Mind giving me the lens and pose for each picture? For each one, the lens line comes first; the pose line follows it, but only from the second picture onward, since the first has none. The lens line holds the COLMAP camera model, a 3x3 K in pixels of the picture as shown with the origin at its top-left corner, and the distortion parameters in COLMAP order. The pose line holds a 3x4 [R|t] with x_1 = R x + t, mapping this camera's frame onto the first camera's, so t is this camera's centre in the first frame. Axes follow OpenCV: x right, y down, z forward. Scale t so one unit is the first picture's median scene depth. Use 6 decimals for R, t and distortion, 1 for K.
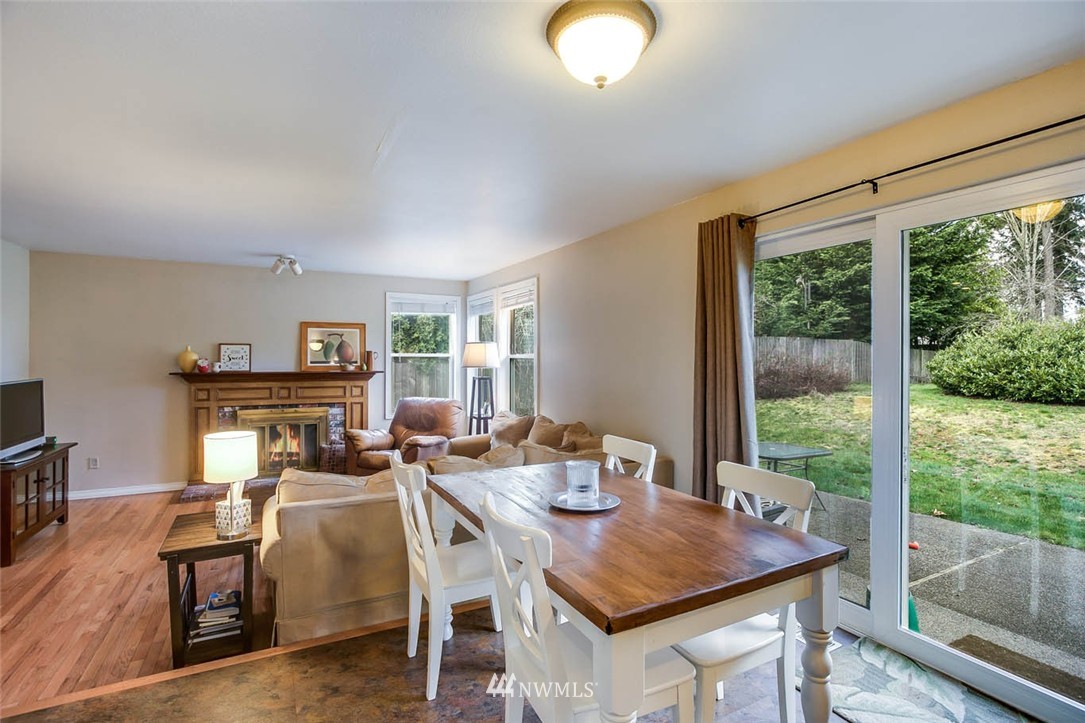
lens RADIAL K [[507.3, 0, 542.5], [0, 507.3, 361.5], [0, 0, 1]] dist [0.000216, -0.000115]
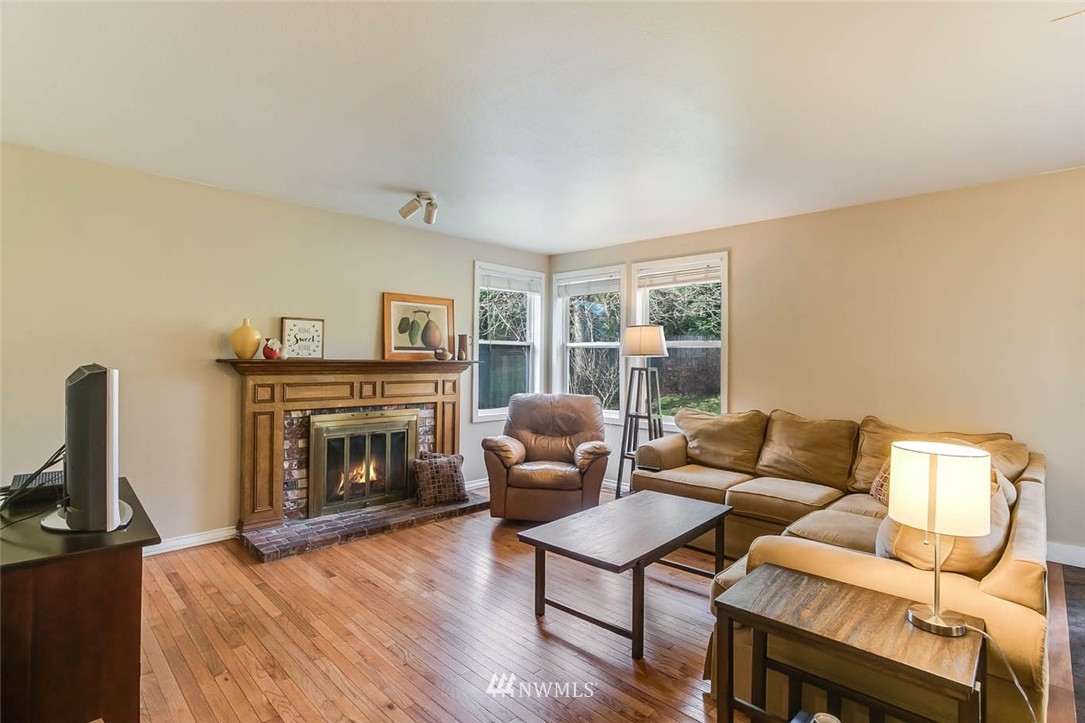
lens RADIAL K [[507.3, 0, 542.5], [0, 507.3, 361.5], [0, 0, 1]] dist [0.000216, -0.000115]
pose [[0.954557, 0.005783, 0.297974, -0.488427], [-0.004728, 0.999980, -0.004263, 0.023977], [-0.297992, 0.002661, 0.954565, 0.245278]]
